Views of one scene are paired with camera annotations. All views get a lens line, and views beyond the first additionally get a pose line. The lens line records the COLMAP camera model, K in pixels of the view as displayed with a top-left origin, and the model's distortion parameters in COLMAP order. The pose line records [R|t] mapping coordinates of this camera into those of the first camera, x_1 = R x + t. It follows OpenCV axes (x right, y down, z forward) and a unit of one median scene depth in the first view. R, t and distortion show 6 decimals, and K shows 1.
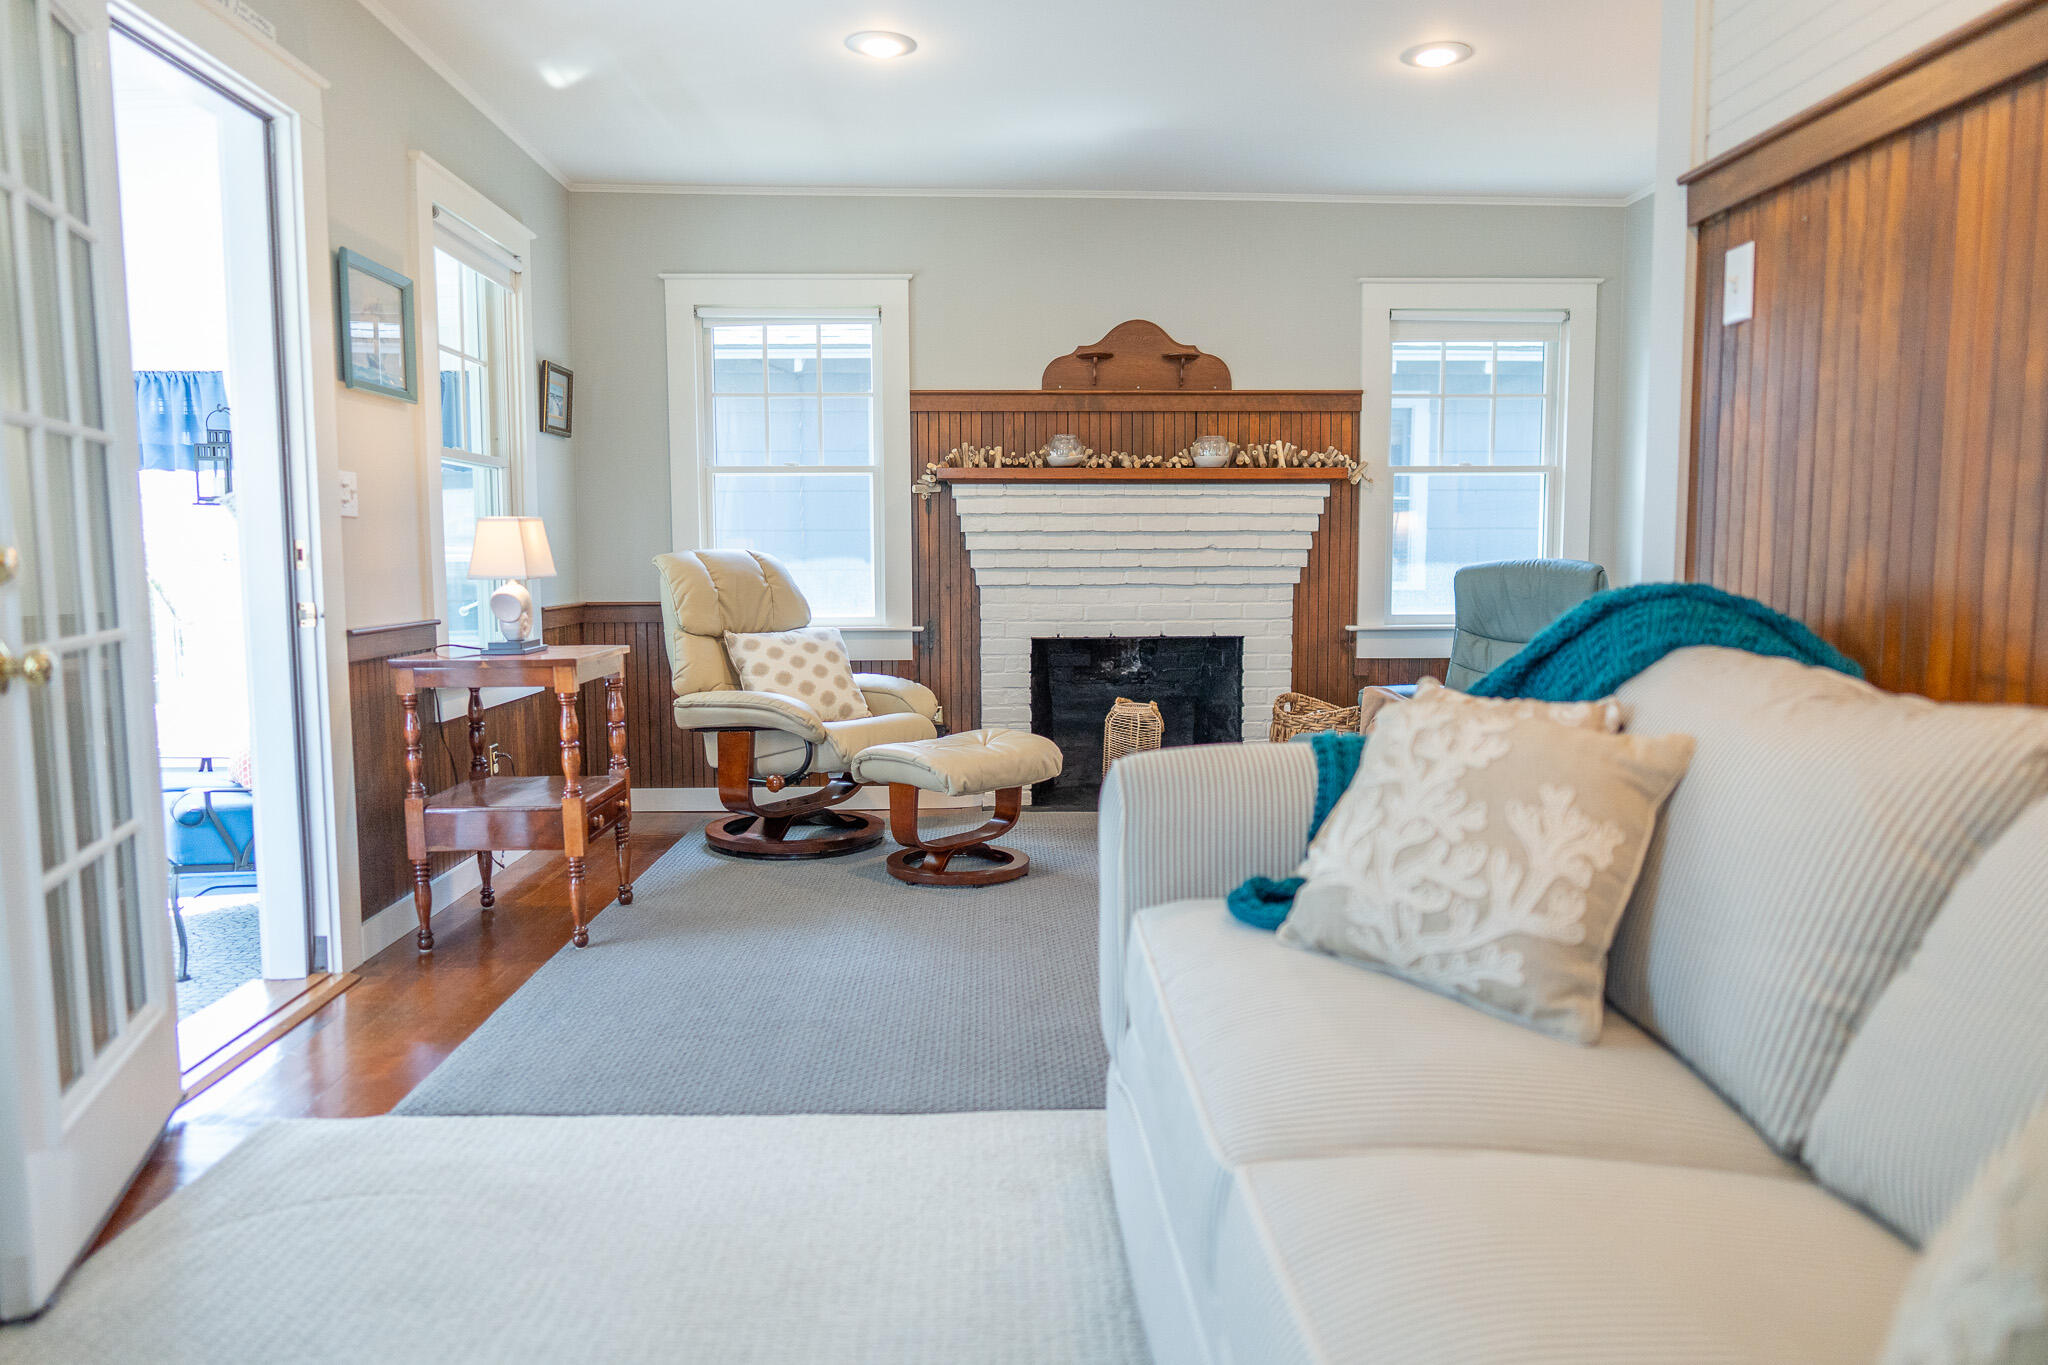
lens RADIAL K [[1362.9, 0, 1020.2], [0, 1362.9, 689.3], [0, 0, 1]] dist [-0.004283, 0.011331]
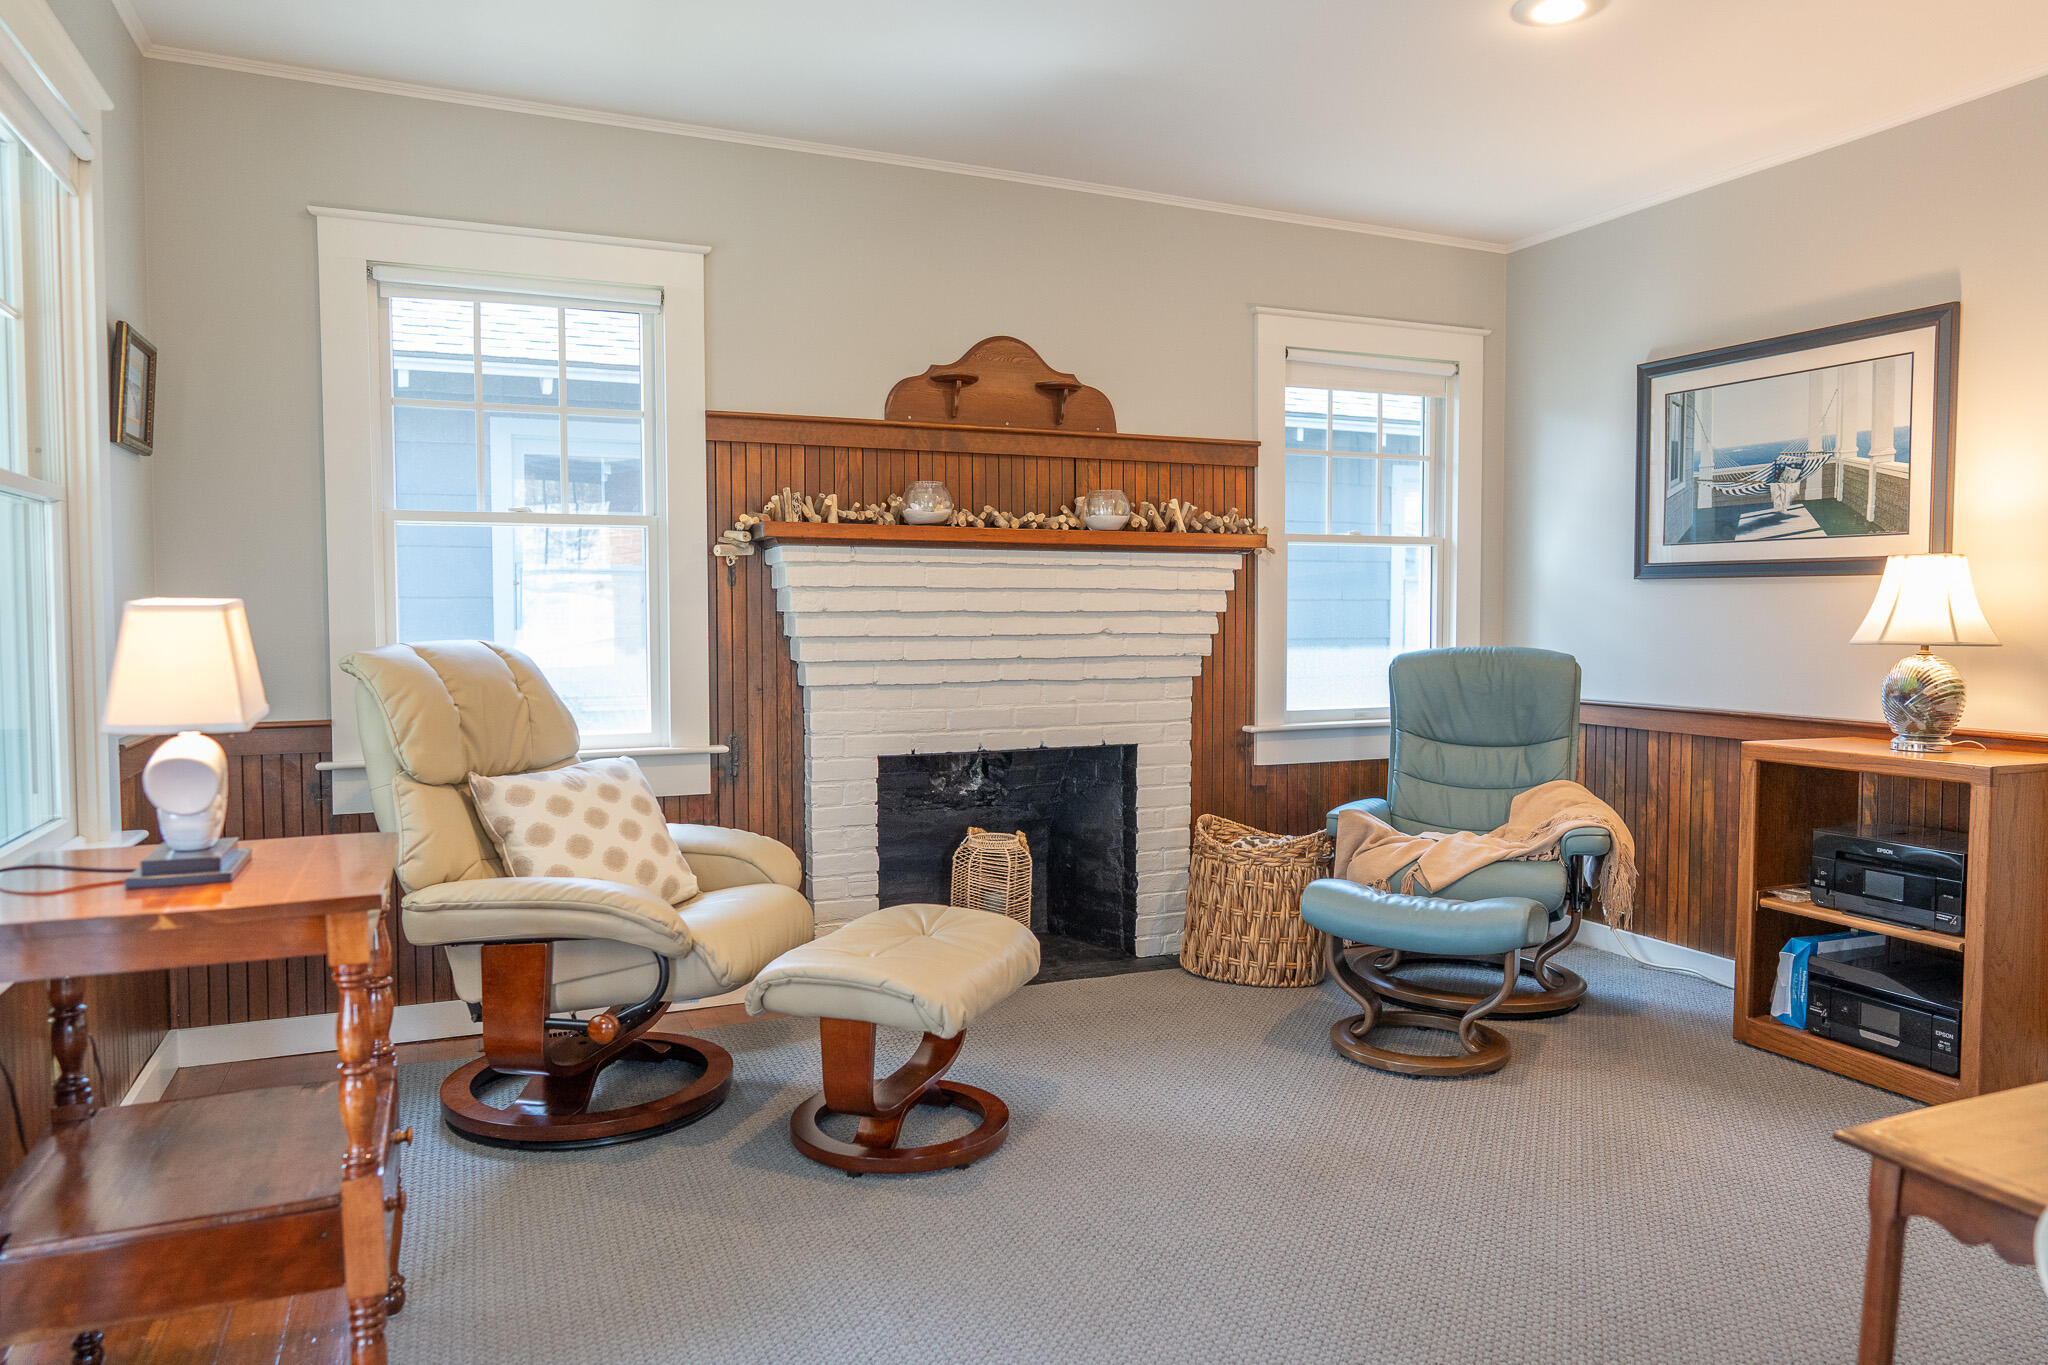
lens RADIAL K [[1362.9, 0, 1028.4], [0, 1362.9, 682.4], [0, 0, 1]] dist [-0.004283, 0.011331]
pose [[0.930957, -0.016688, 0.364746, -0.184096], [0.033878, 0.998594, -0.040781, -0.045165], [-0.363553, 0.050322, 0.930213, 0.292391]]
